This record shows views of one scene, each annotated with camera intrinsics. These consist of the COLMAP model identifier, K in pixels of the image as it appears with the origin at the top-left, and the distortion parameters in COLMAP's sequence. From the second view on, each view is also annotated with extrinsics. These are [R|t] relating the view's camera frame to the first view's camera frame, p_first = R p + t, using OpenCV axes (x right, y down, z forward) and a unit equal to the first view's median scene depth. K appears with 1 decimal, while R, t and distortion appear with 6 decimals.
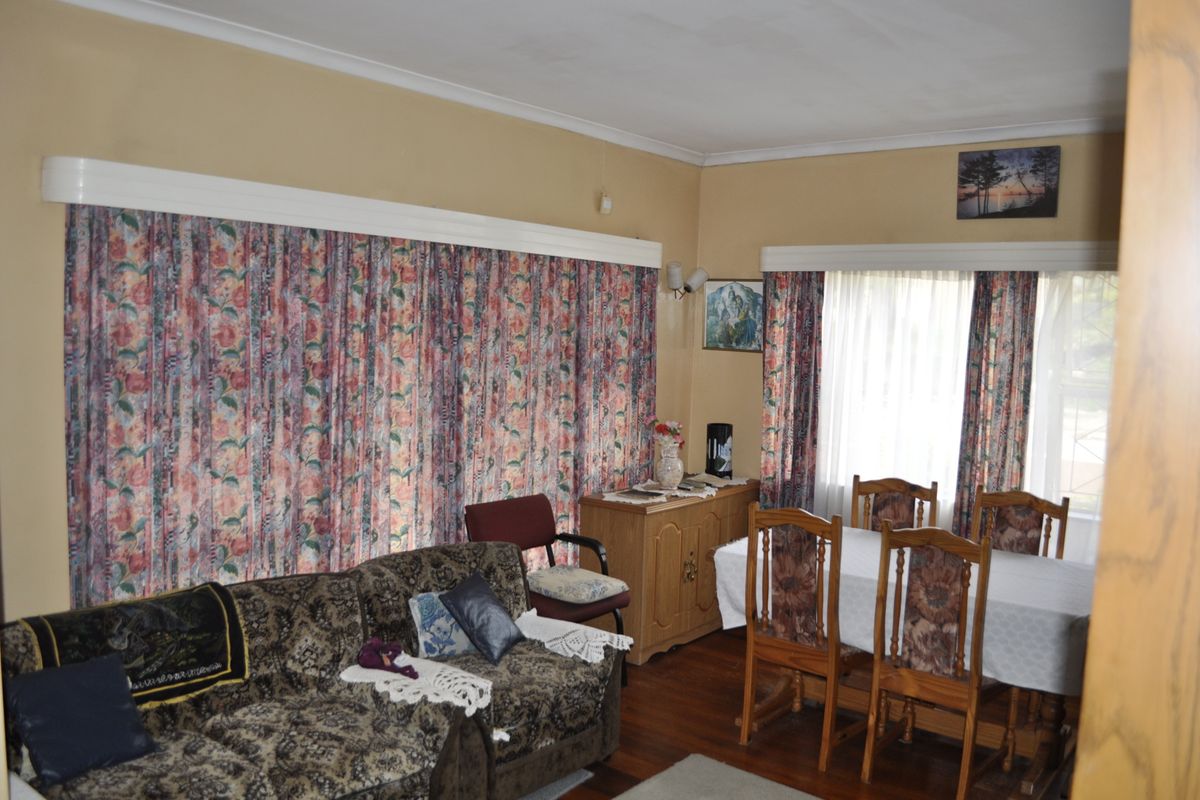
lens RADIAL K [[1007.6, 0, 595.6], [0, 1007.6, 399.6], [0, 0, 1]] dist [-0.004932, -0.002862]
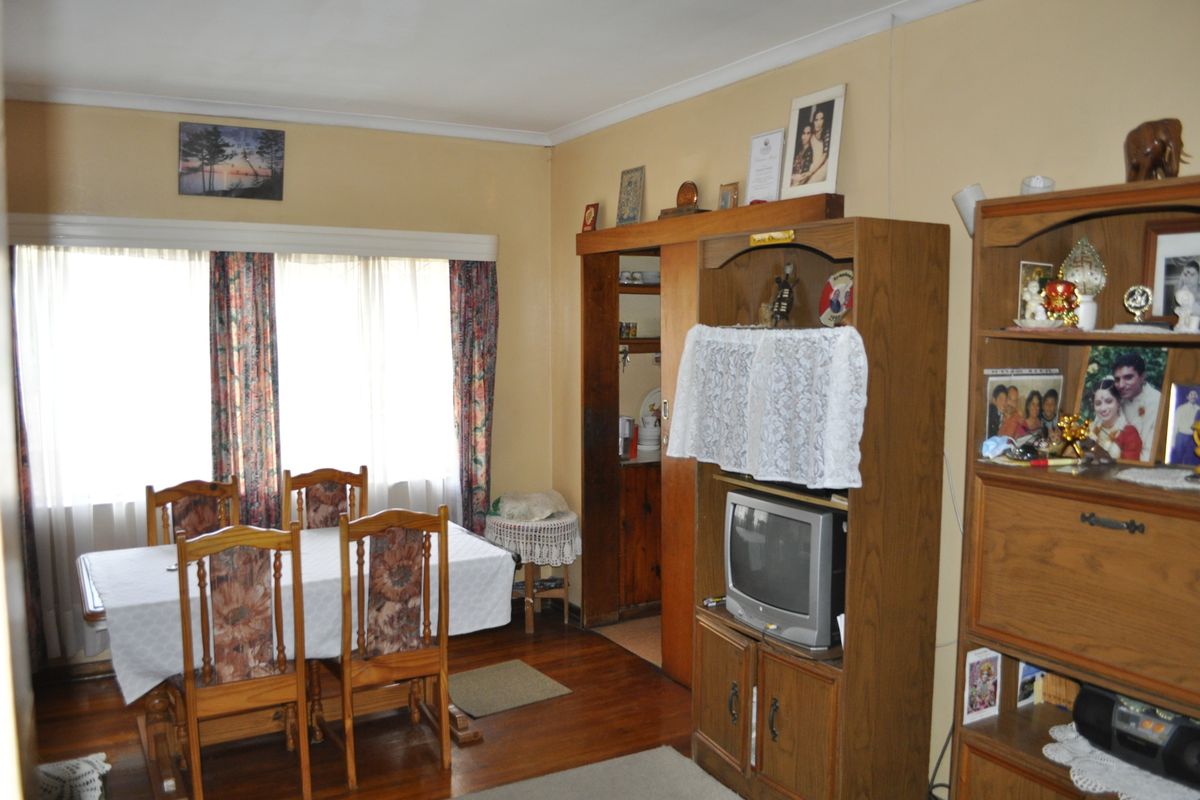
lens RADIAL K [[1007.6, 0, 595.6], [0, 1007.6, 399.6], [0, 0, 1]] dist [-0.004932, -0.002862]
pose [[0.394700, -0.111109, 0.912067, -0.402538], [0.087651, 0.992688, 0.082999, -0.039748], [-0.914620, 0.047184, 0.401552, 0.326685]]
